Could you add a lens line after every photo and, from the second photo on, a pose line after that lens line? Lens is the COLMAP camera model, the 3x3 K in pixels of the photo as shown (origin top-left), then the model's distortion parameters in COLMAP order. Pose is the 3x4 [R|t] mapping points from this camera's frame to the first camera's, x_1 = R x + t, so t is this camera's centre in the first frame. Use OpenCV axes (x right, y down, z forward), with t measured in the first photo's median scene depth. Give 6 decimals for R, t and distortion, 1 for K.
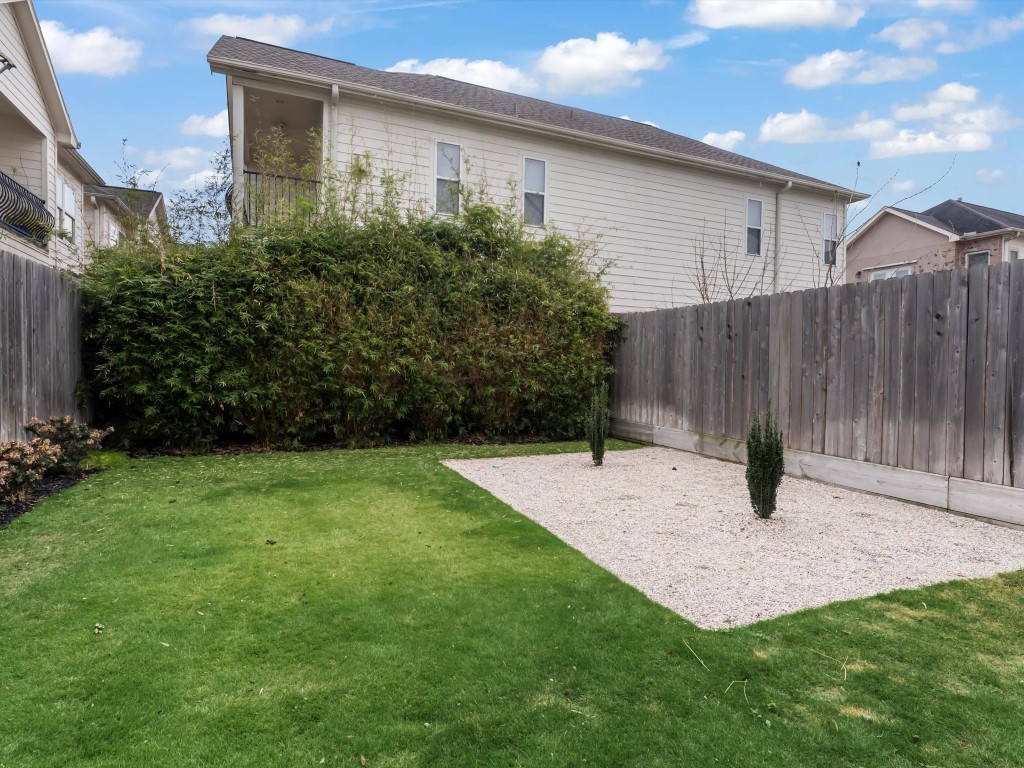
lens RADIAL K [[548.1, 0, 512.5], [0, 548.1, 376.0], [0, 0, 1]] dist [-0.001239, 0.000779]
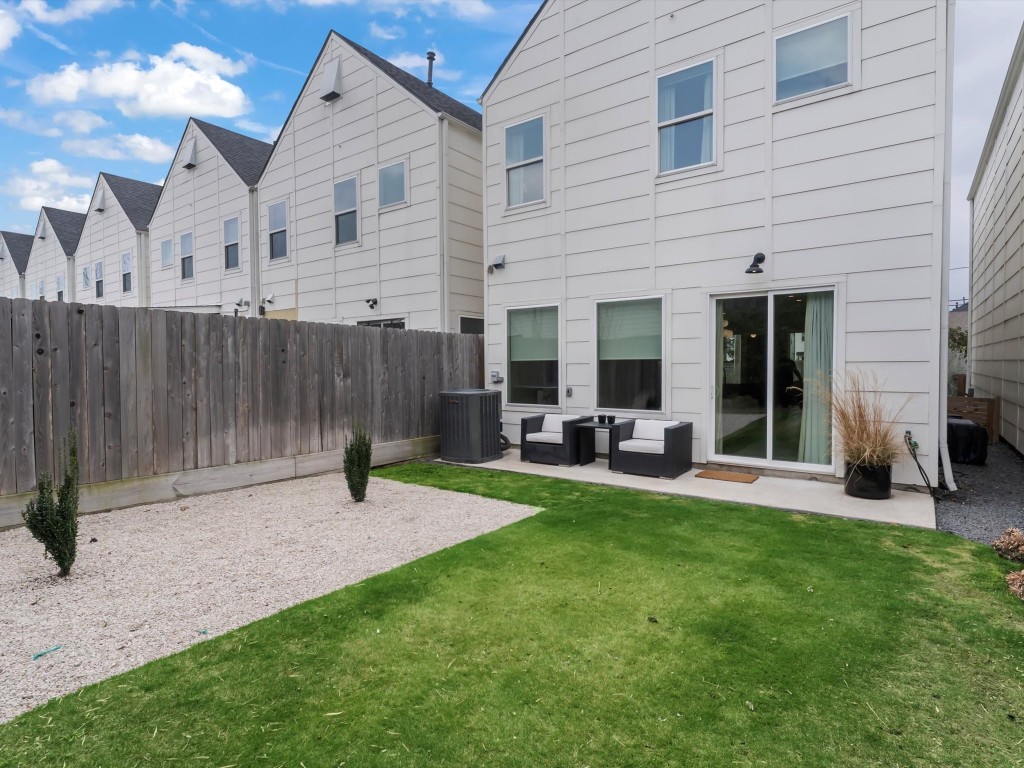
lens RADIAL K [[548.1, 0, 512.5], [0, 548.1, 376.0], [0, 0, 1]] dist [-0.001239, 0.000779]
pose [[-0.516292, -0.029201, 0.855915, -0.747686], [0.005071, 0.999297, 0.037152, -0.085074], [-0.856398, 0.023522, -0.515781, 1.148144]]
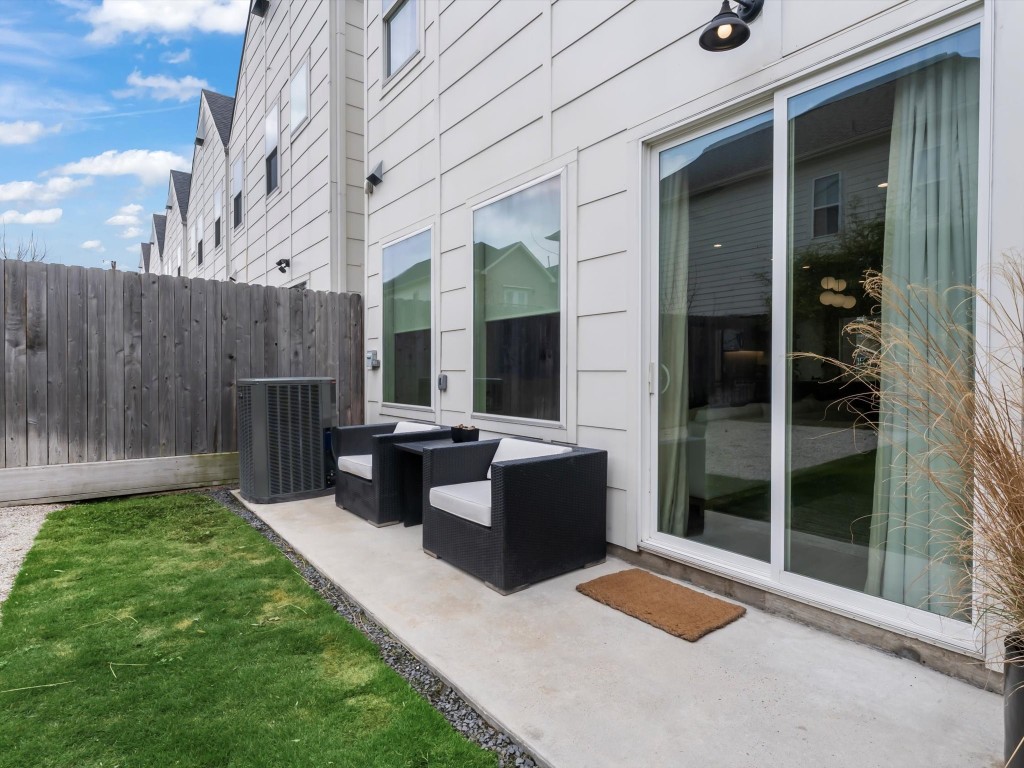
lens RADIAL K [[548.1, 0, 512.5], [0, 548.1, 376.0], [0, 0, 1]] dist [-0.001239, 0.000779]
pose [[-0.259038, -0.020414, 0.965651, -0.302733], [0.001122, 0.999770, 0.021436, 0.000214], [-0.965867, 0.006636, -0.258955, 0.217773]]
